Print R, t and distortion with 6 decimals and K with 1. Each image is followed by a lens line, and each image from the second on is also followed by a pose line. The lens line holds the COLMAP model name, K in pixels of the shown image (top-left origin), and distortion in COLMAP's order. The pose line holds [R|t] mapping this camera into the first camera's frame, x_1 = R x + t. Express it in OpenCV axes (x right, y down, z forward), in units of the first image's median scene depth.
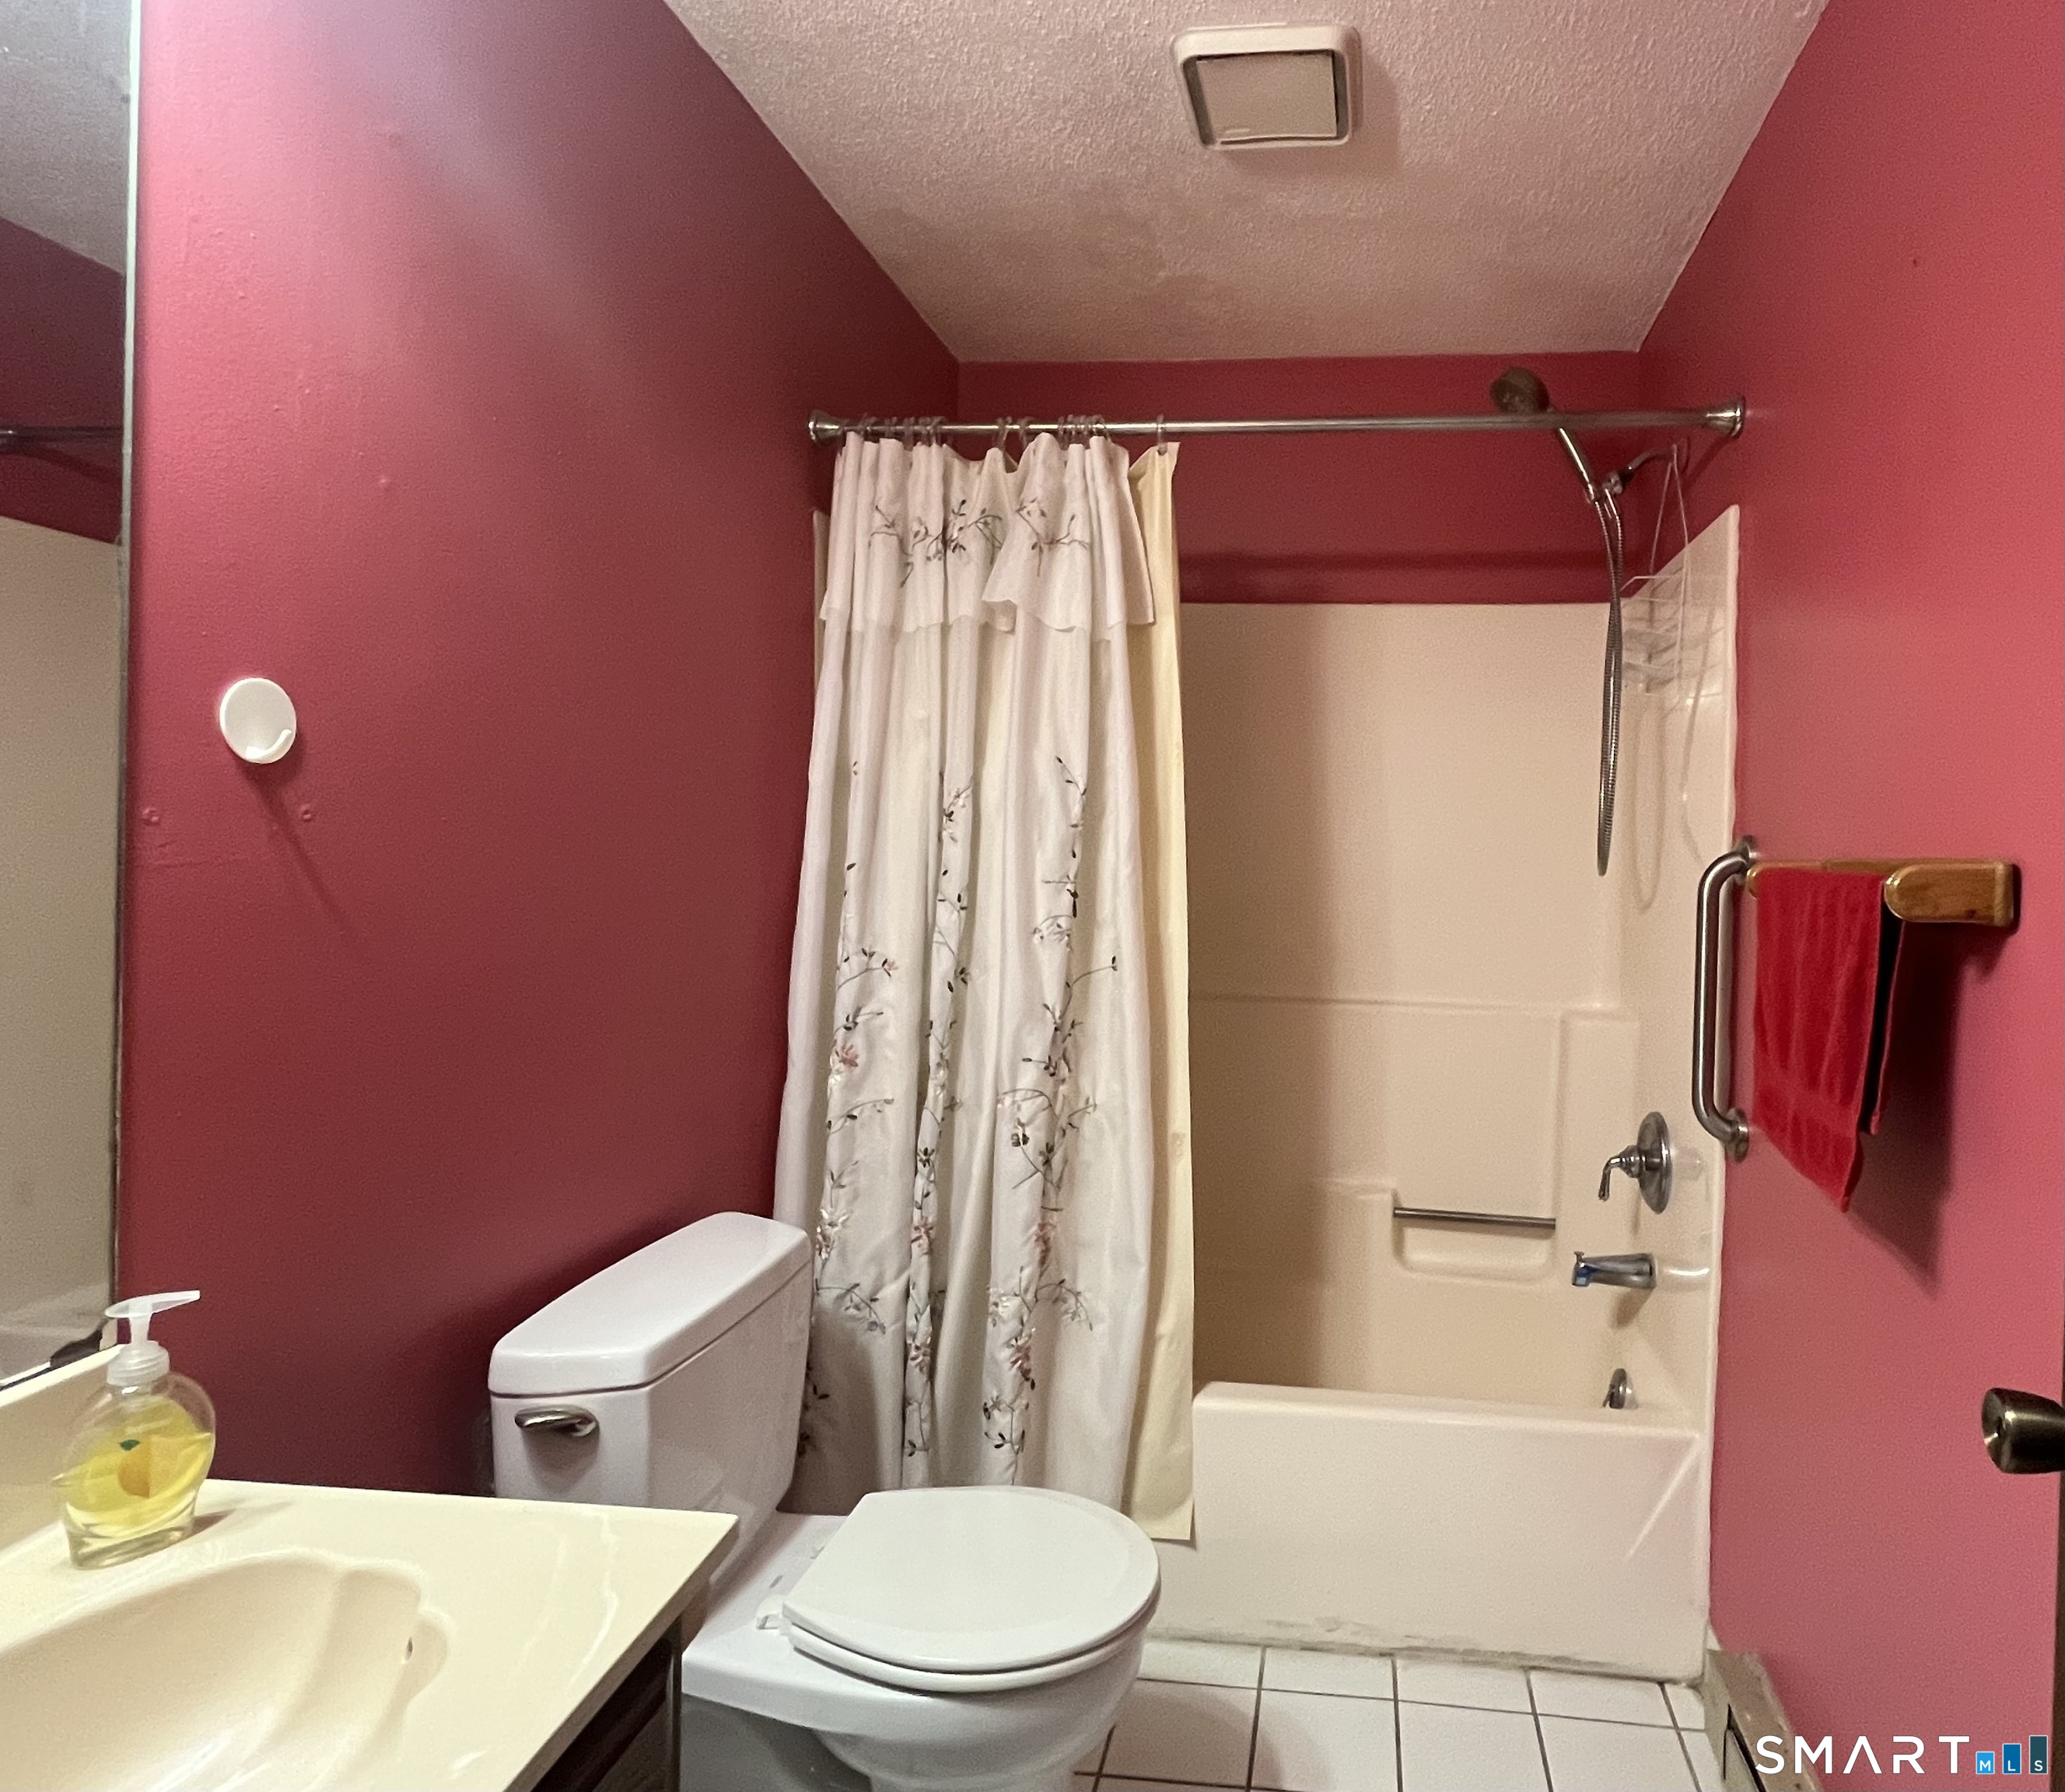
lens RADIAL K [[803.5, 0, 1037.7], [0, 803.5, 857.7], [0, 0, 1]] dist [0.000224, 0.000167]
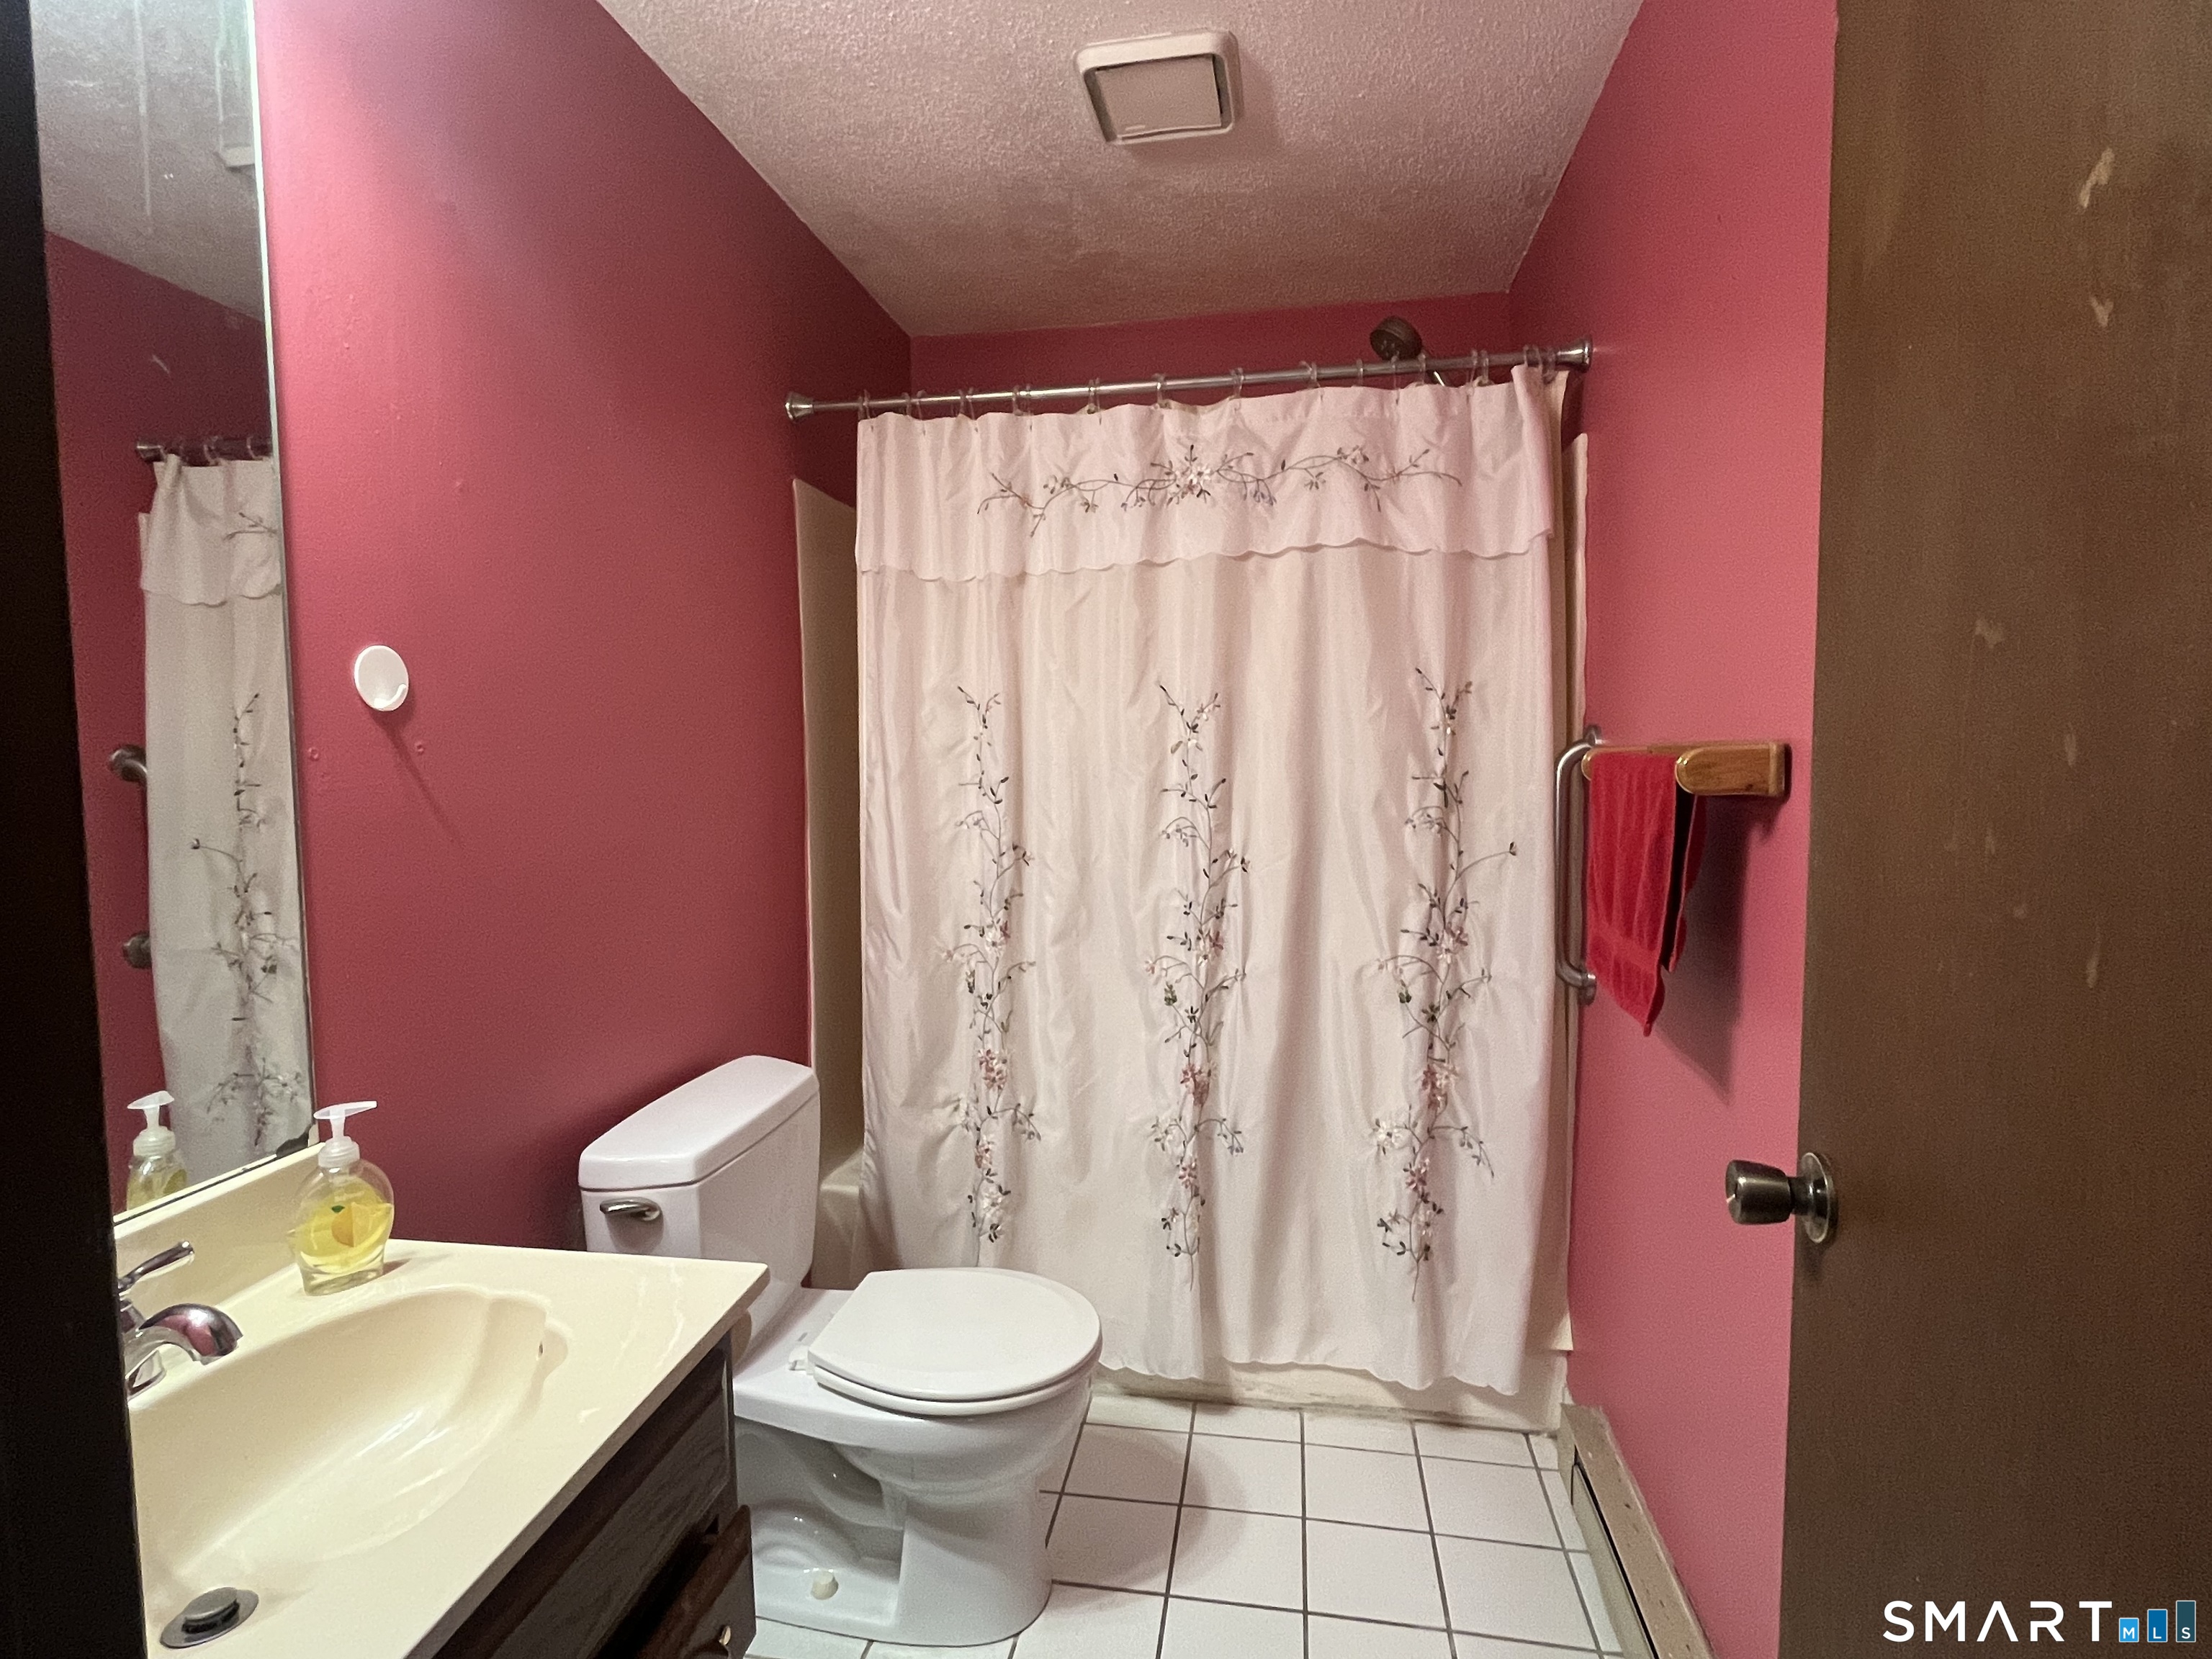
lens RADIAL K [[1133.6, 0, 1106.0], [0, 1133.6, 829.5], [0, 0, 1]] dist [-0.002554, 0.000007]
pose [[0.996690, -0.027284, -0.076584, 0.326648], [0.031798, 0.997789, 0.058360, 0.005050], [0.074823, -0.060602, 0.995354, -0.732473]]
